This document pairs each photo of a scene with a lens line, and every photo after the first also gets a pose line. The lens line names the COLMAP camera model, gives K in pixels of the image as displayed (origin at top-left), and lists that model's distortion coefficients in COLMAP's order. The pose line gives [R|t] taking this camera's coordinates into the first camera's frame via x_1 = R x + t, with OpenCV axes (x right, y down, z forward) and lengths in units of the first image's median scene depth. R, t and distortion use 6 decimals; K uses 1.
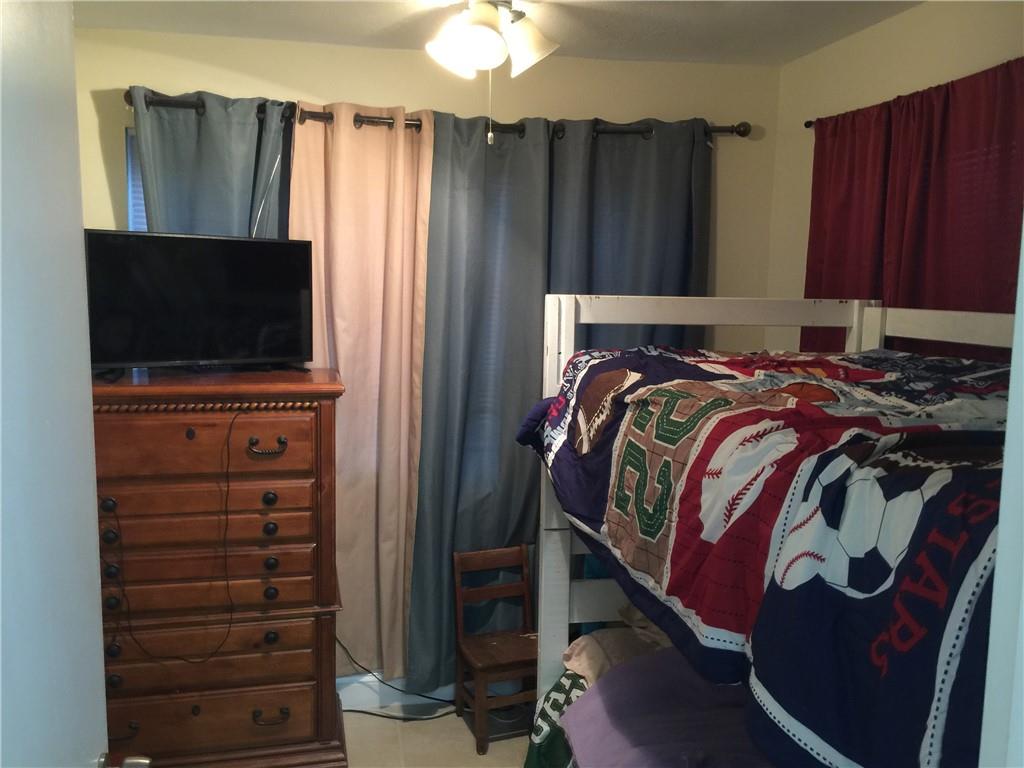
lens RADIAL K [[881.0, 0, 512.7], [0, 881.0, 377.6], [0, 0, 1]] dist [0.087366, -0.121705]
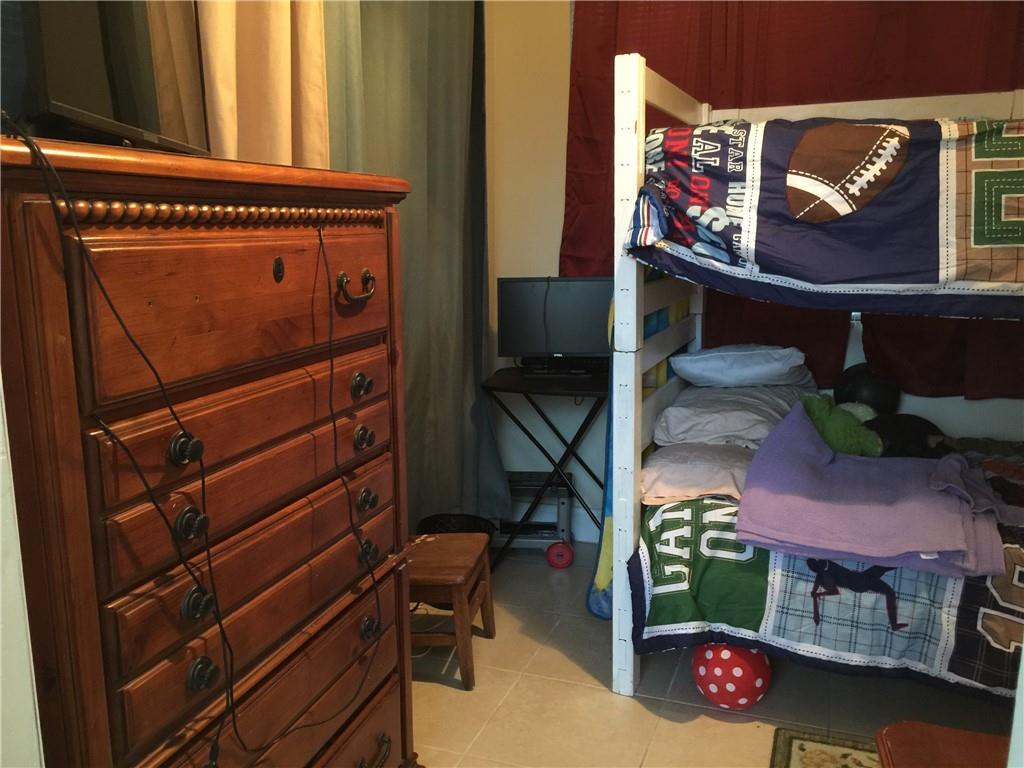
lens RADIAL K [[881.0, 0, 512.7], [0, 881.0, 377.6], [0, 0, 1]] dist [0.087366, -0.121705]
pose [[0.560709, -0.174906, 0.809329, -0.695814], [0.120999, 0.984251, 0.128880, 0.074512], [-0.819124, 0.025664, 0.573042, 0.628367]]
